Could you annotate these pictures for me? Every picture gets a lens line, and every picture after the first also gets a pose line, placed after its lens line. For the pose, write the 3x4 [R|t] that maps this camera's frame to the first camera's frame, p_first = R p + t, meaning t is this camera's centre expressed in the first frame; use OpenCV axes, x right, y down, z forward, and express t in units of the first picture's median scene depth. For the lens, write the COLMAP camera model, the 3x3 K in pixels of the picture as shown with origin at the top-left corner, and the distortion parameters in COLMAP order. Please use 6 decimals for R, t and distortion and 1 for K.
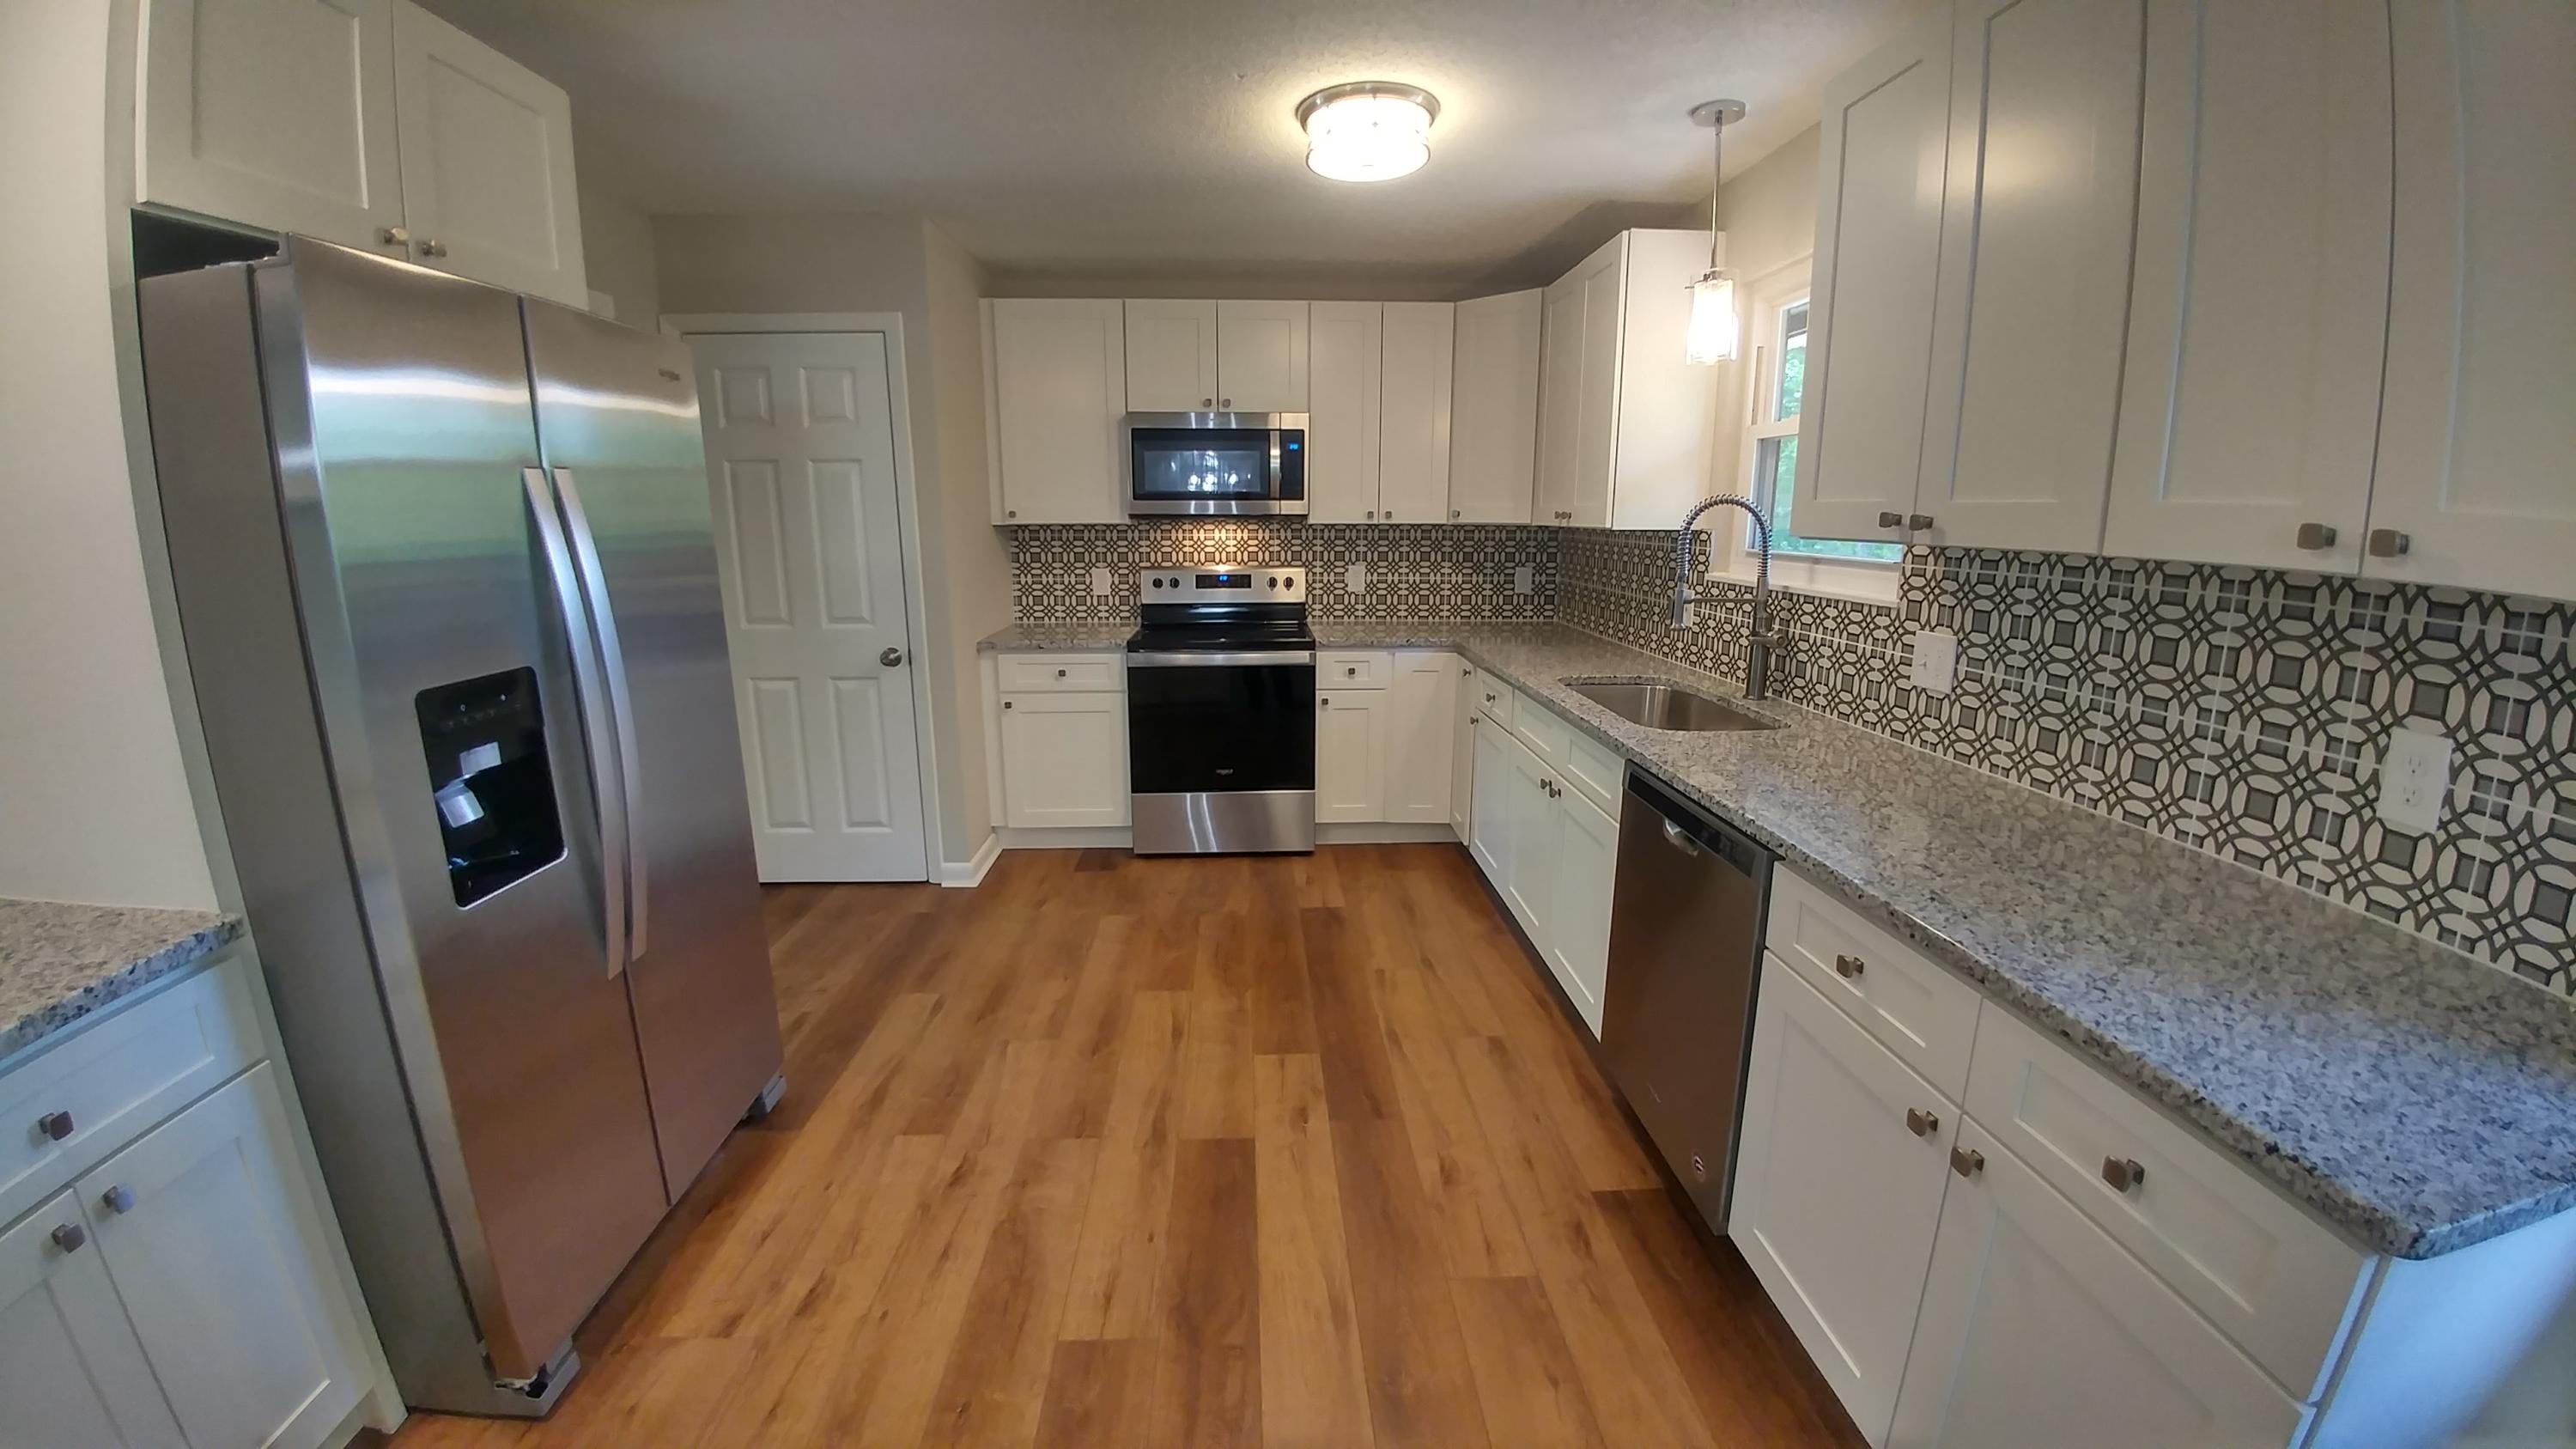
lens RADIAL K [[927.9, 0, 1284.4], [0, 927.9, 705.4], [0, 0, 1]] dist [-0.038282, -0.005583]
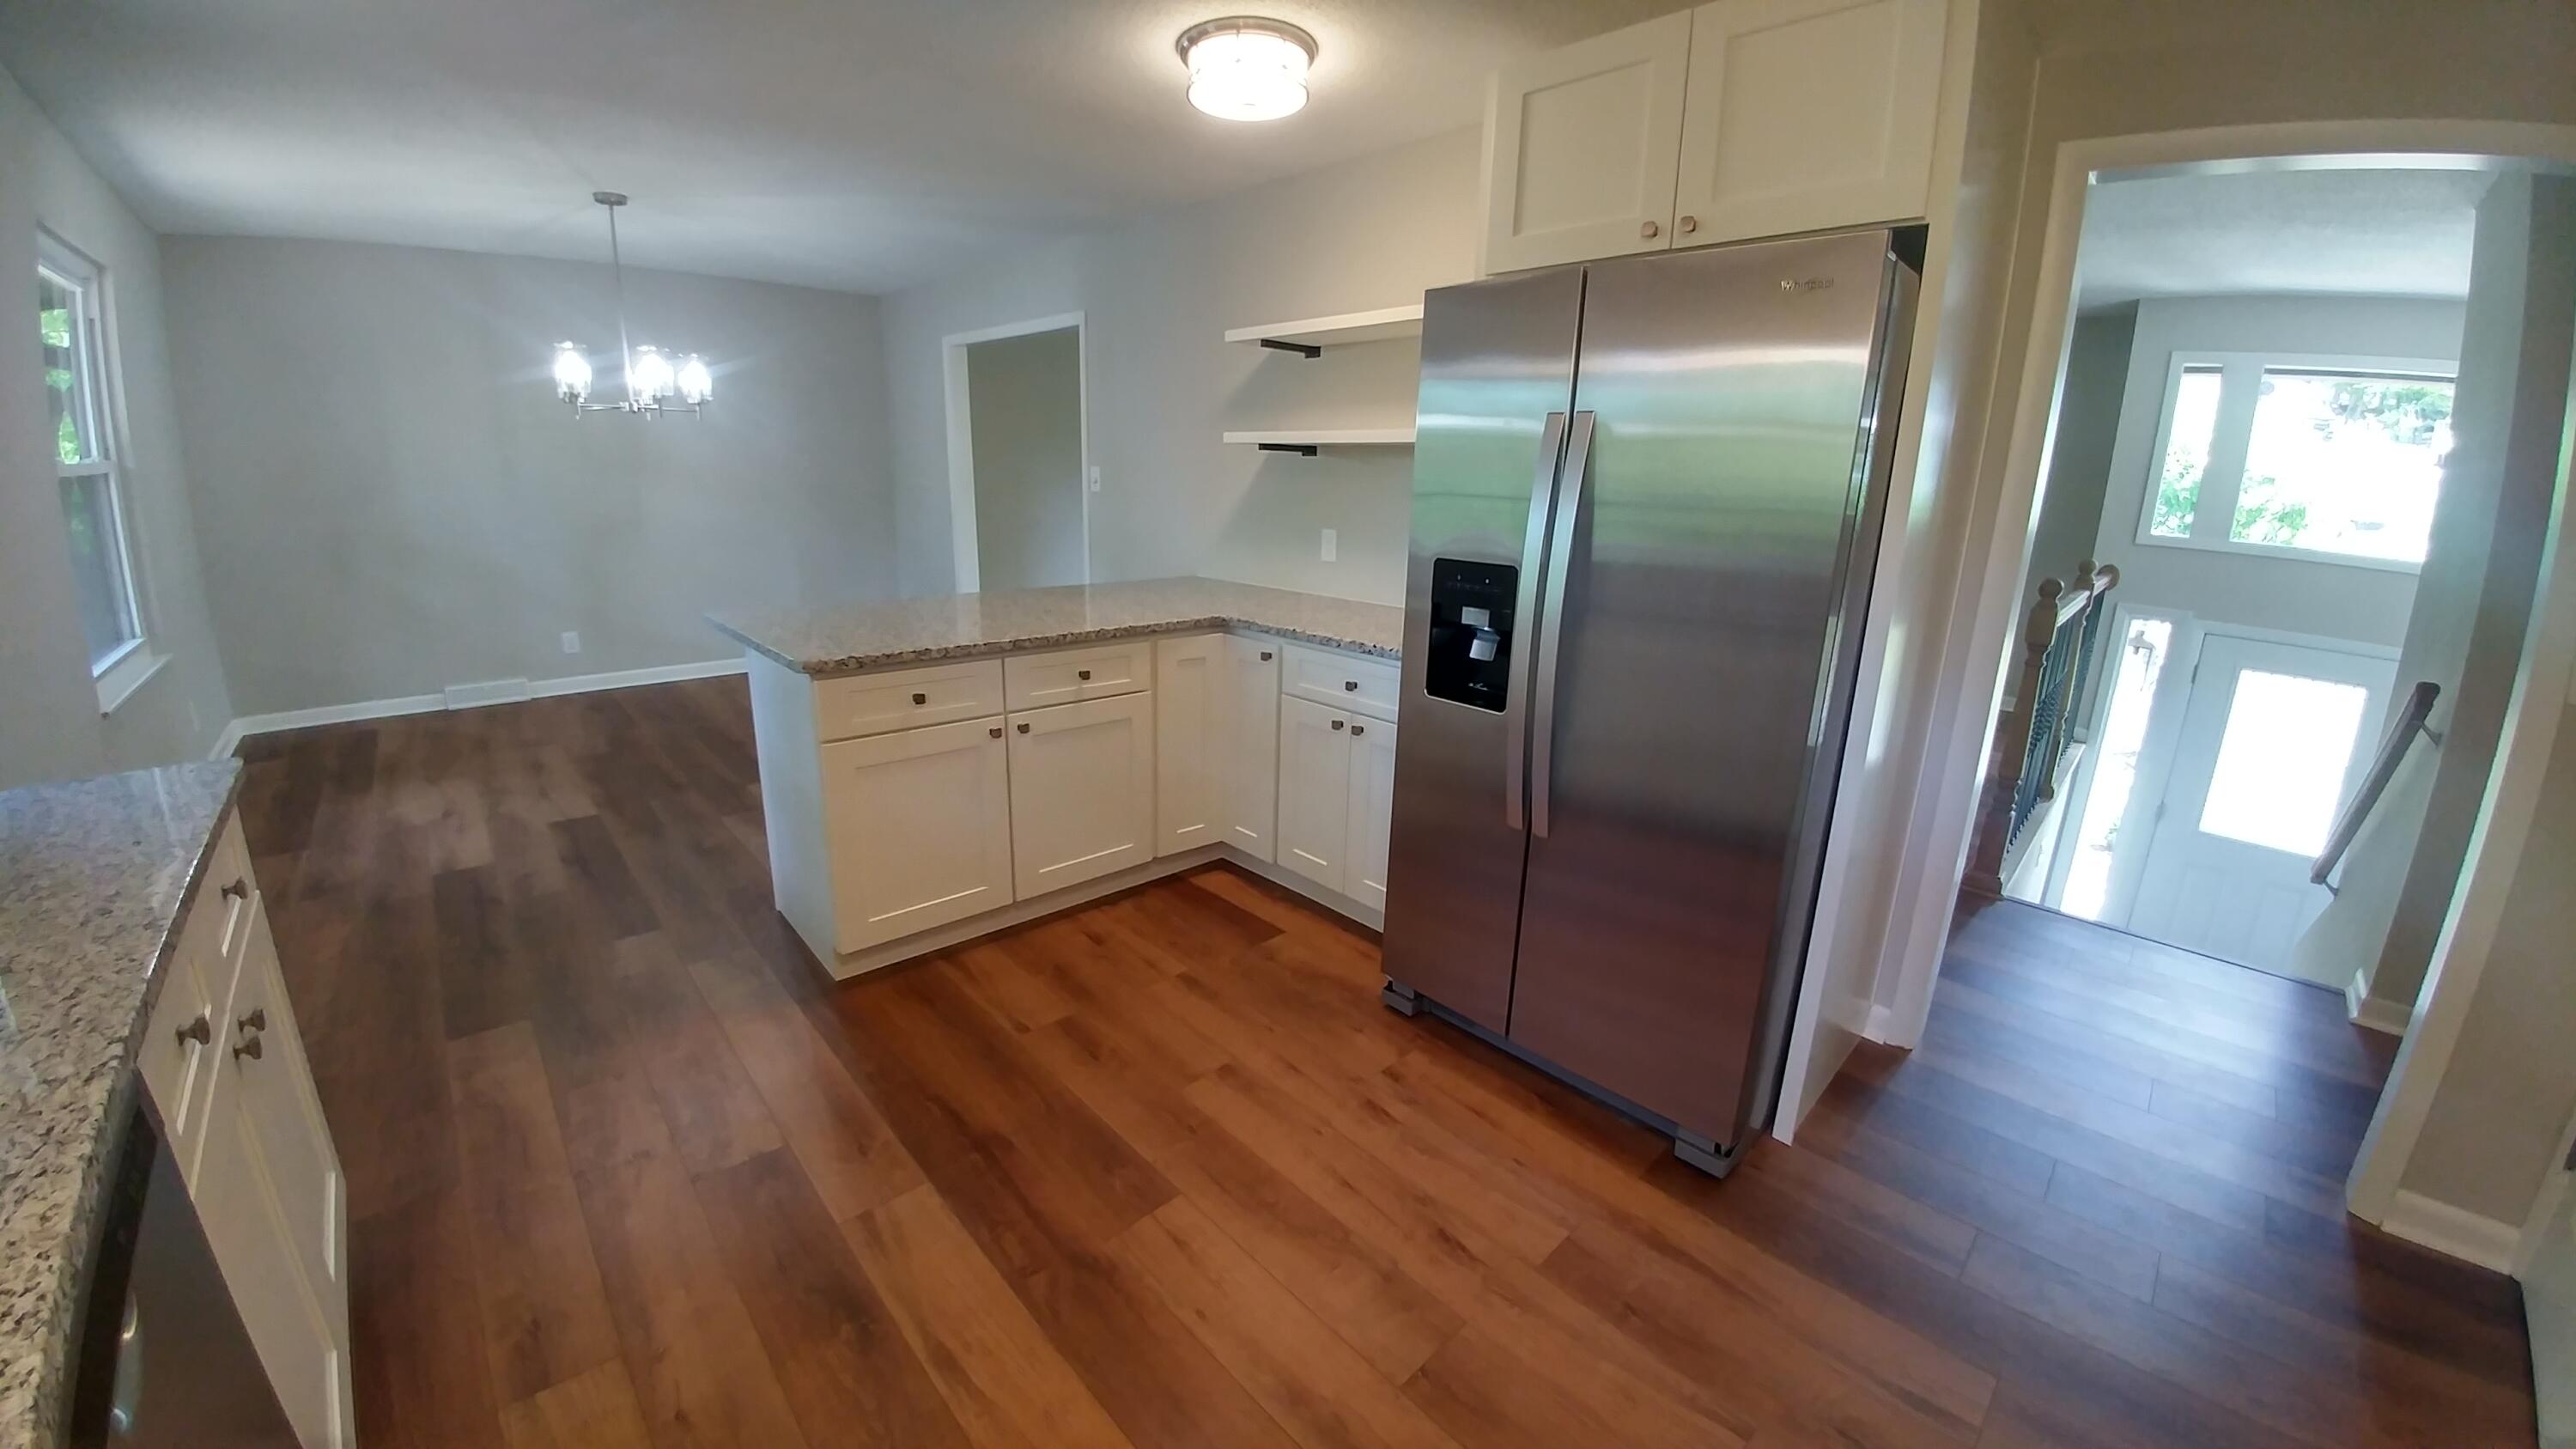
lens RADIAL K [[927.9, 0, 1292.5], [0, 927.9, 714.8], [0, 0, 1]] dist [-0.038282, -0.005583]
pose [[-0.750805, 0.149092, -0.643478, 0.153120], [-0.161299, 0.903315, 0.397498, -0.162190], [0.640527, 0.402236, -0.654164, 0.851882]]
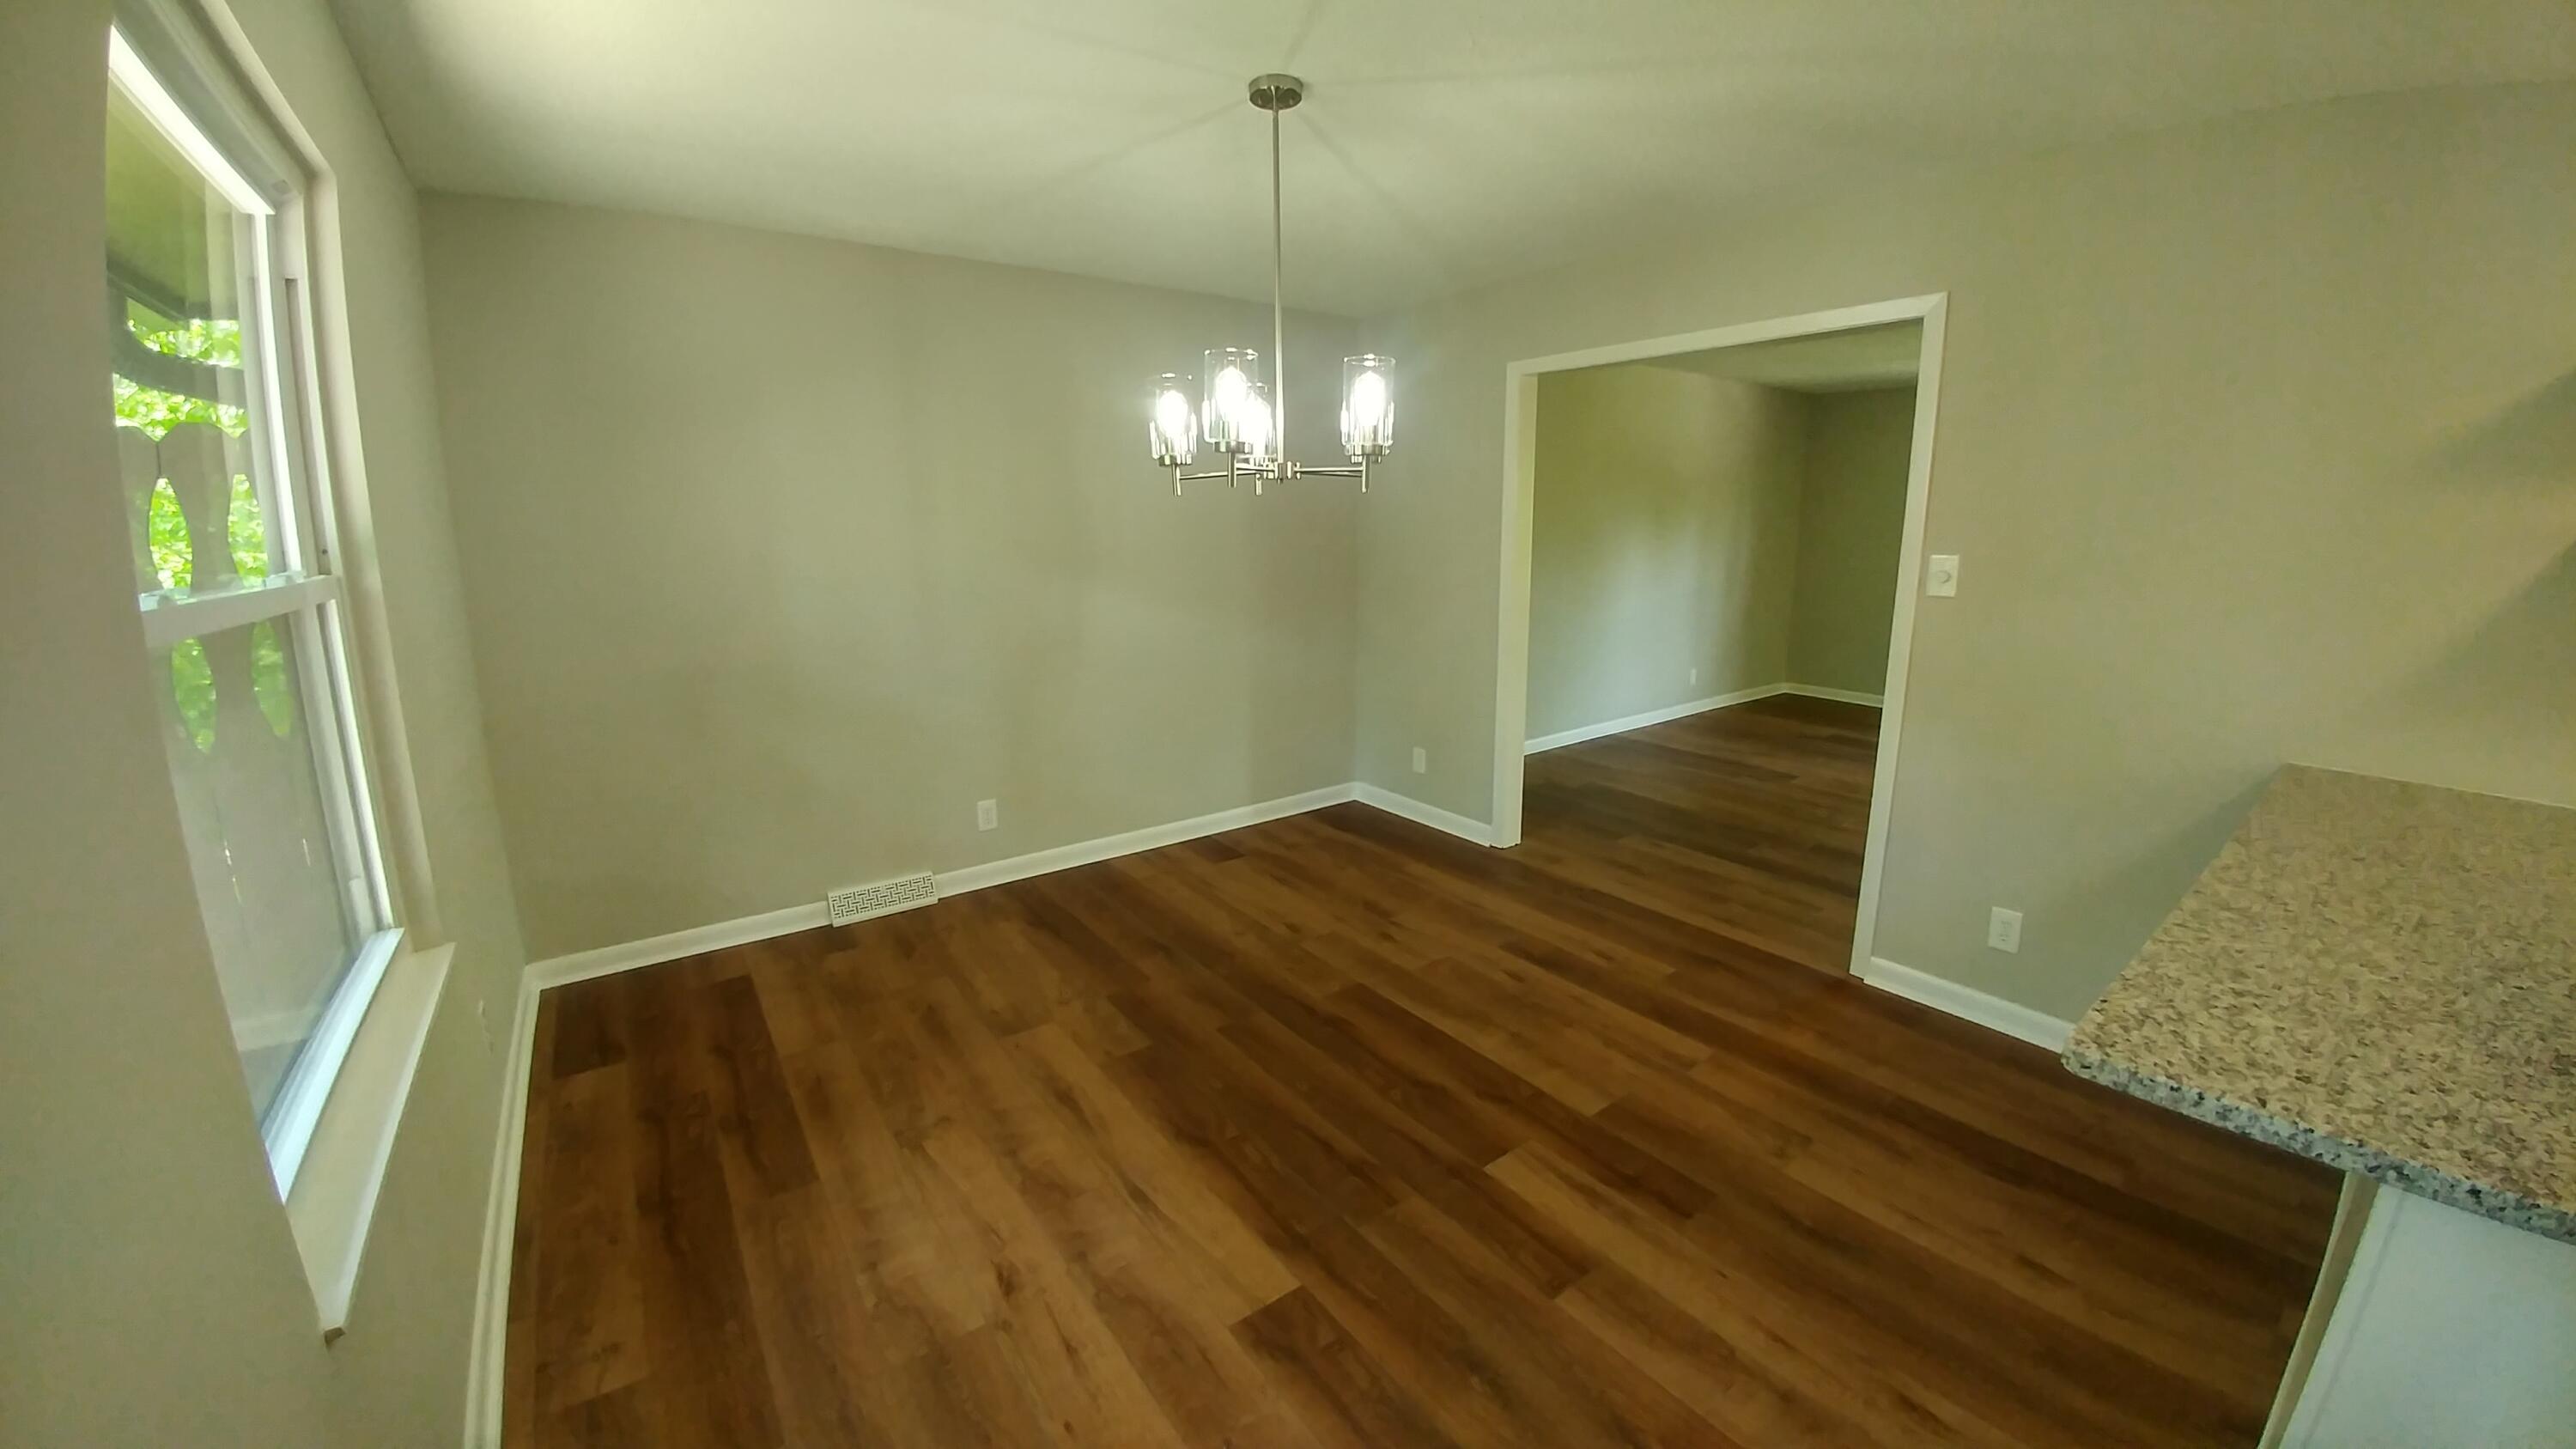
lens RADIAL K [[927.9, 0, 1293.7], [0, 927.9, 722.4], [0, 0, 1]] dist [-0.038282, -0.005583]
pose [[-0.828243, 0.120778, -0.547198, 0.381178], [-0.110632, 0.922033, 0.370966, 0.020404], [0.549339, 0.367788, -0.750306, -0.160215]]
